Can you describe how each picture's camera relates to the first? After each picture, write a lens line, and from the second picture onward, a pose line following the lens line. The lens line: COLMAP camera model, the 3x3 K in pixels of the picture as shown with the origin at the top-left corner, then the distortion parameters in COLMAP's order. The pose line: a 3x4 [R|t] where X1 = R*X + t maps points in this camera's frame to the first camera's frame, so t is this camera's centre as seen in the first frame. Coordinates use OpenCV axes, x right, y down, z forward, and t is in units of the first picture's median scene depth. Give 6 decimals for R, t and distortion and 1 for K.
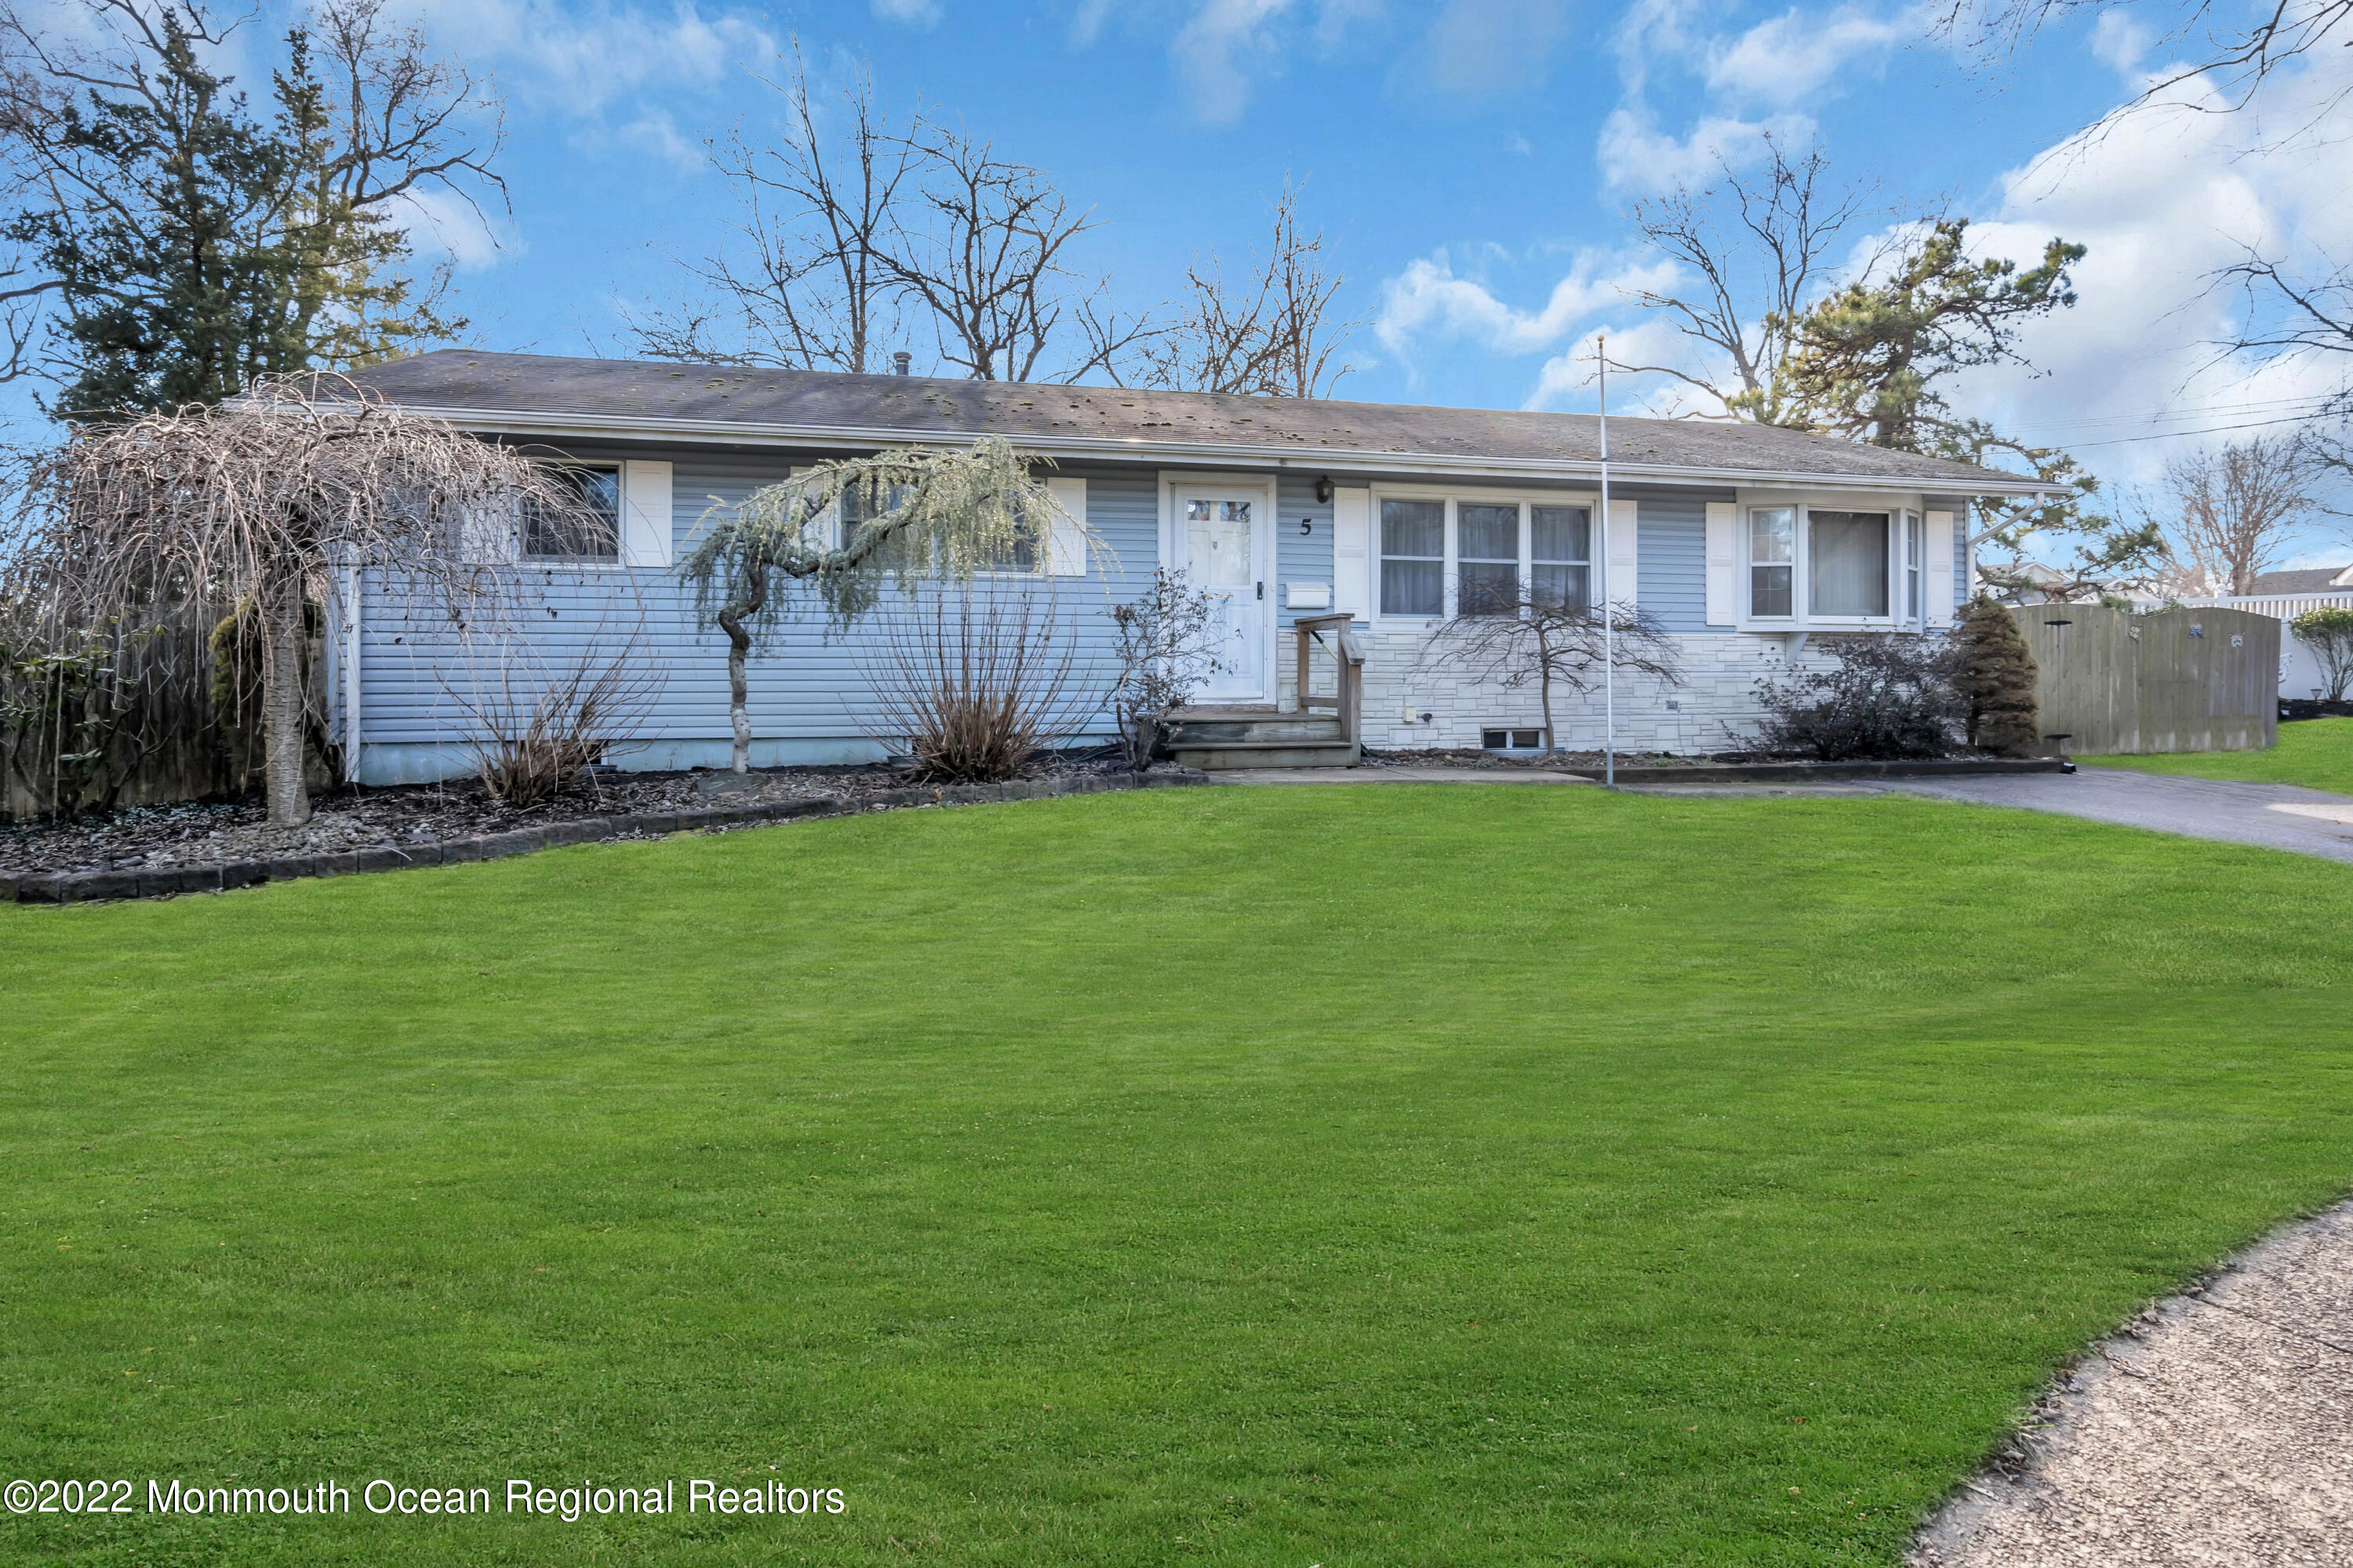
lens RADIAL K [[1209.0, 0, 1209.0], [0, 1209.0, 669.1], [0, 0, 1]] dist [-0.001456, -0.000897]
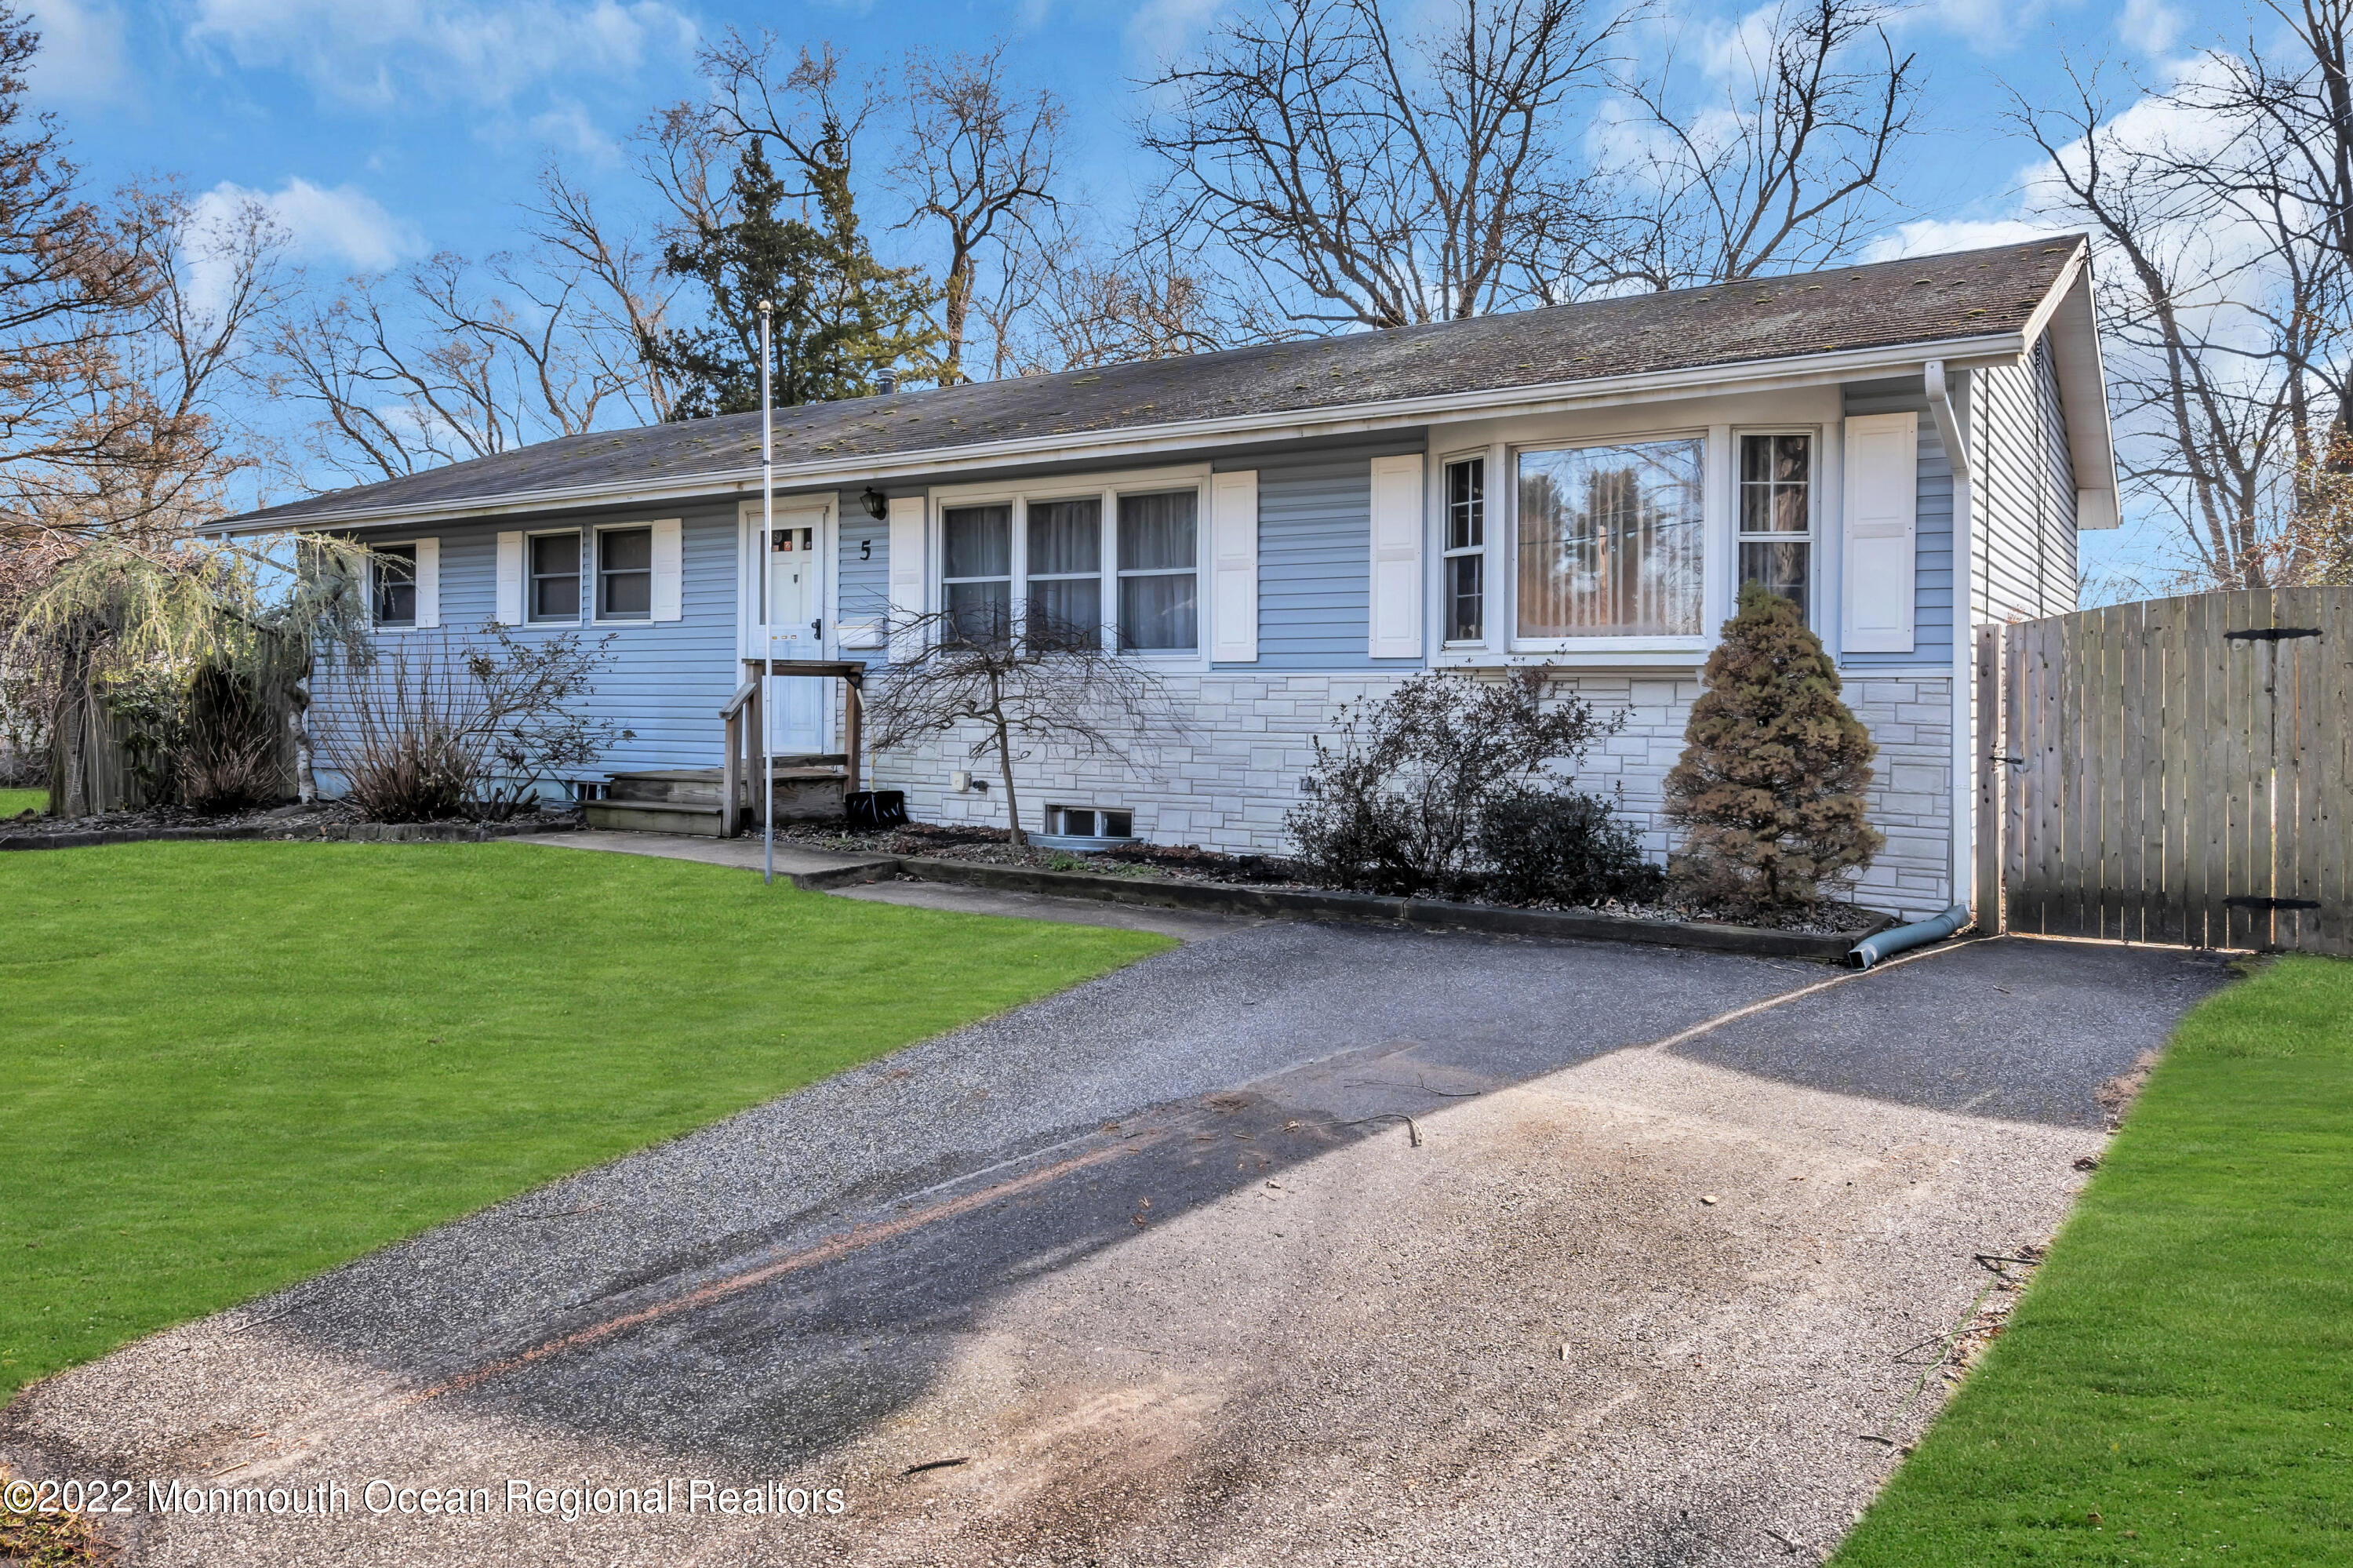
lens RADIAL K [[1675.0, 0, 1174.7], [0, 1675.0, 692.8], [0, 0, 1]] dist [0.004461, 0.000522]
pose [[0.665167, 0.001506, -0.746694, 1.060295], [-0.003060, 0.999995, -0.000709, -0.019196], [0.746689, 0.002757, 0.665168, 0.384854]]
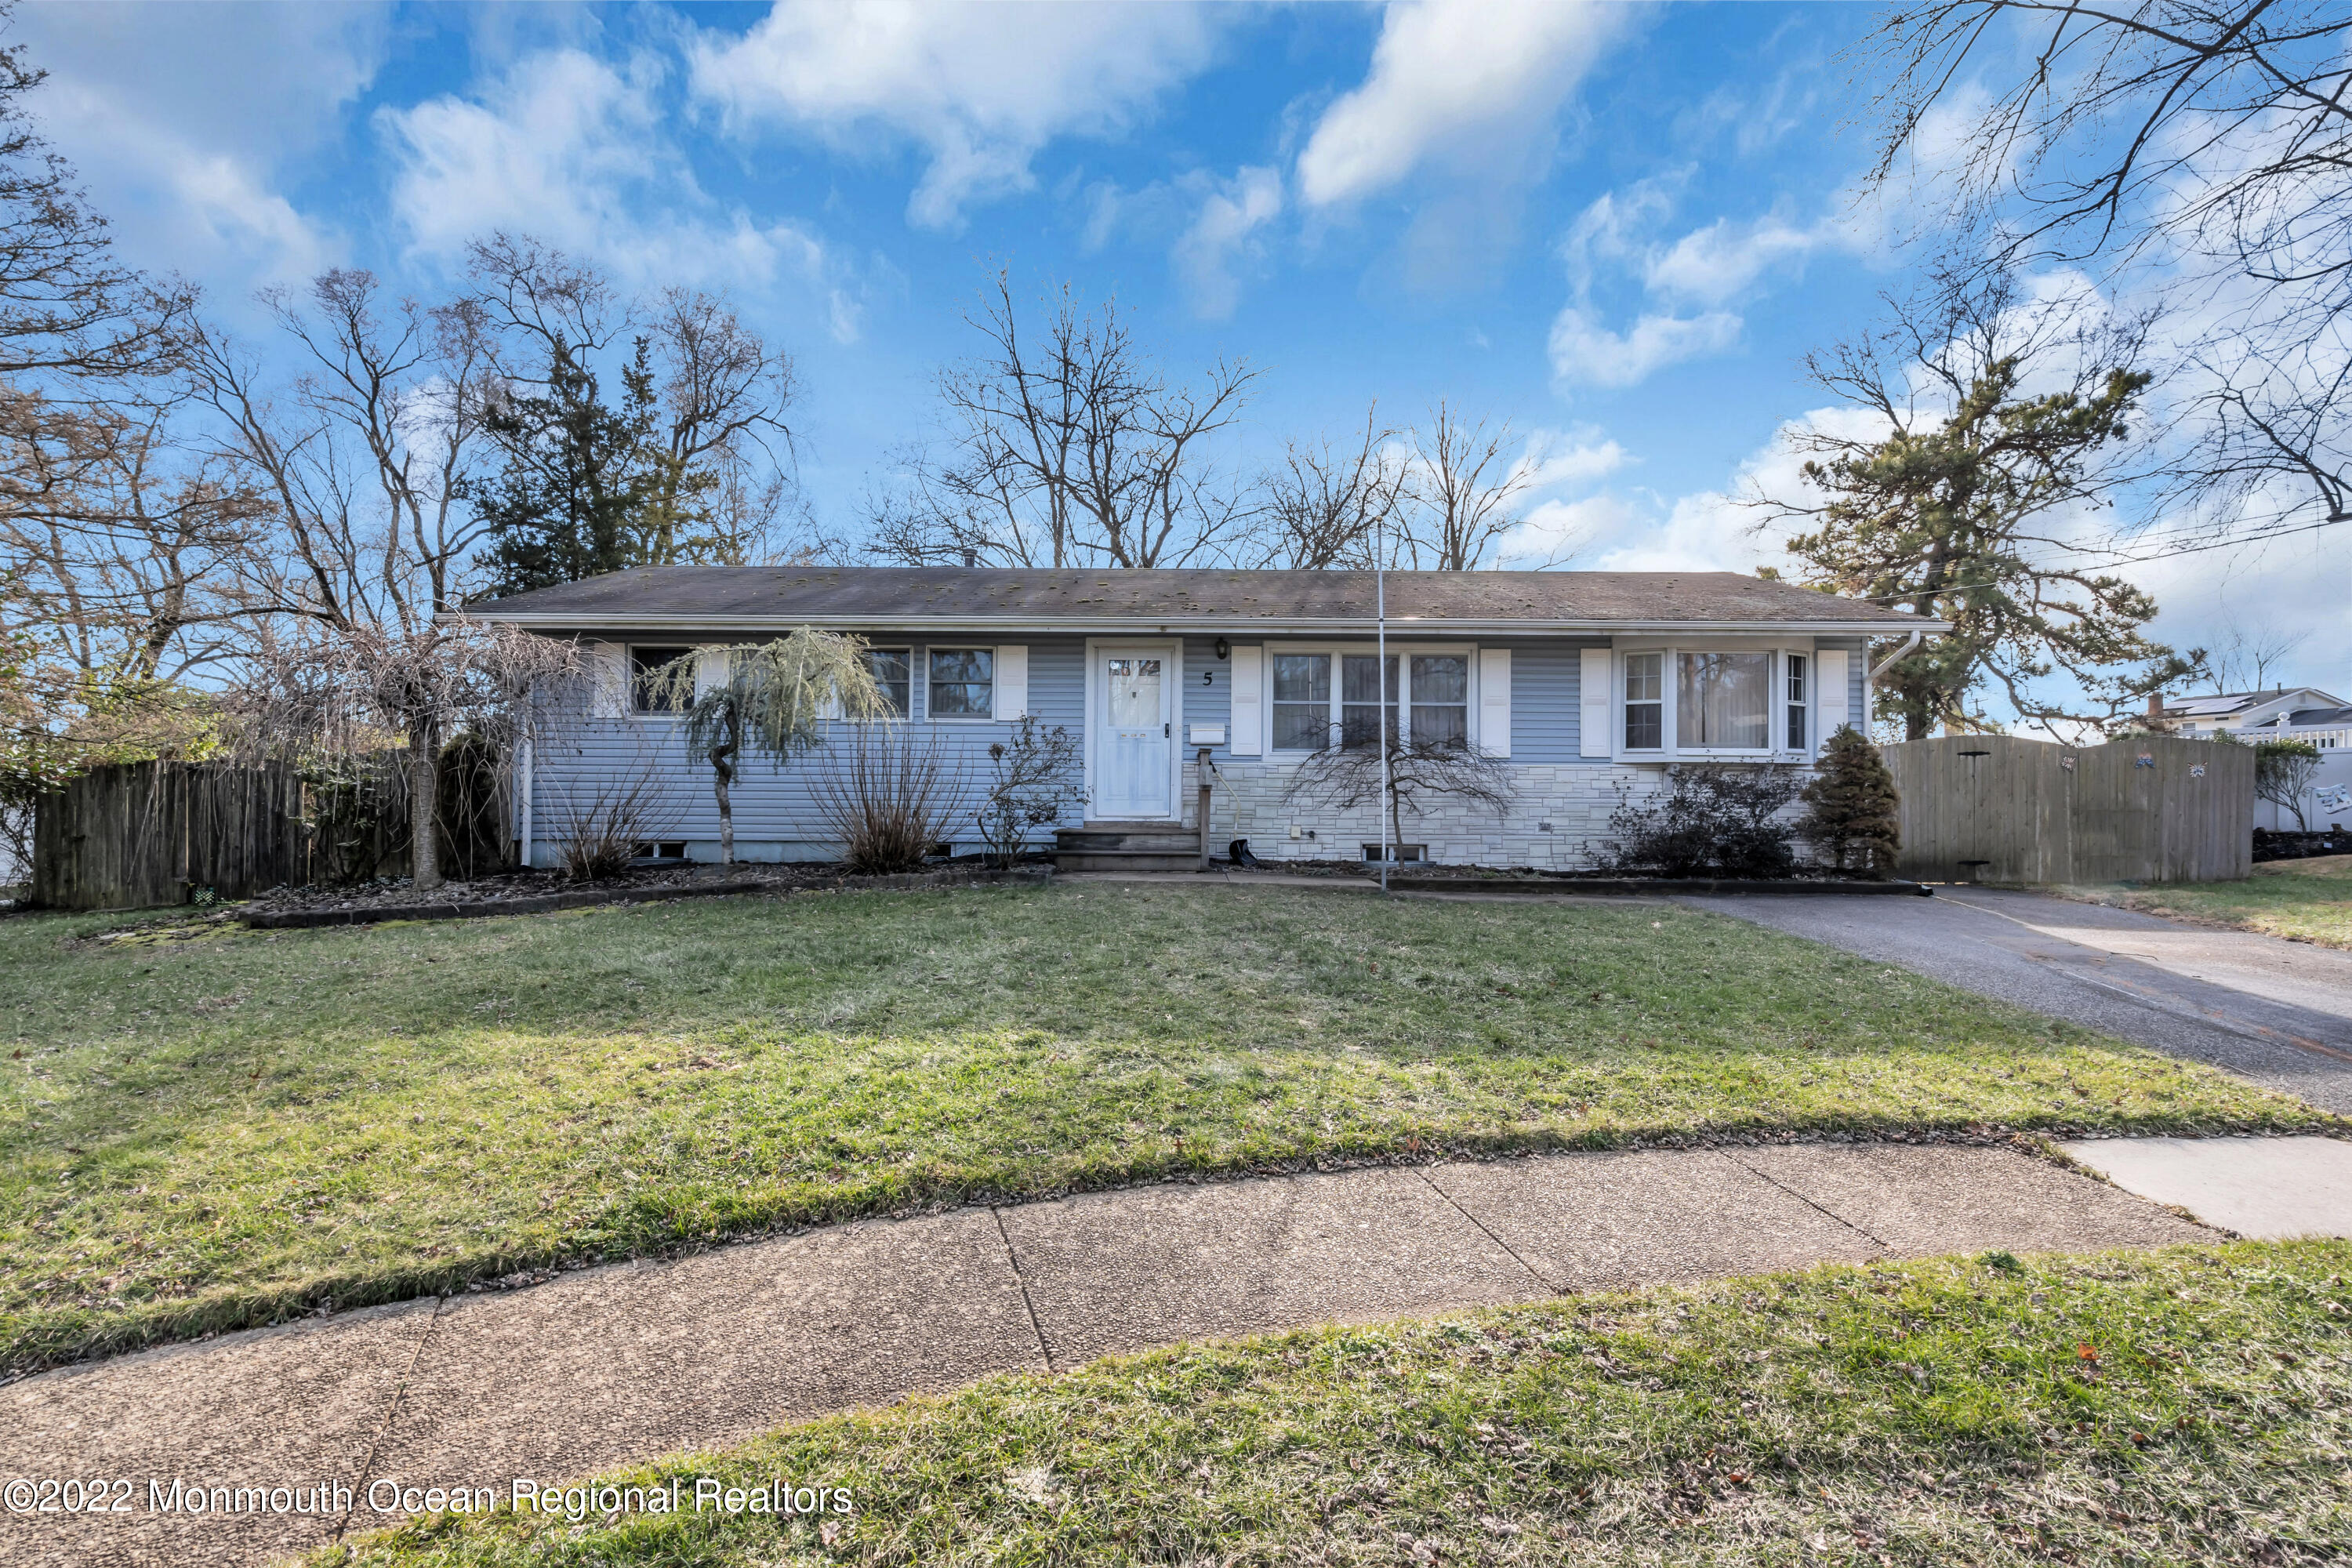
lens RADIAL K [[1045.7, 0, 1176.0], [0, 1045.7, 784.0], [0, 0, 1]] dist [-0.001758, 0.000230]
pose [[0.971032, 0.003153, -0.238930, 0.299119], [-0.005679, 0.999935, -0.009884, 0.000912], [0.238883, 0.010955, 0.970987, -0.047333]]
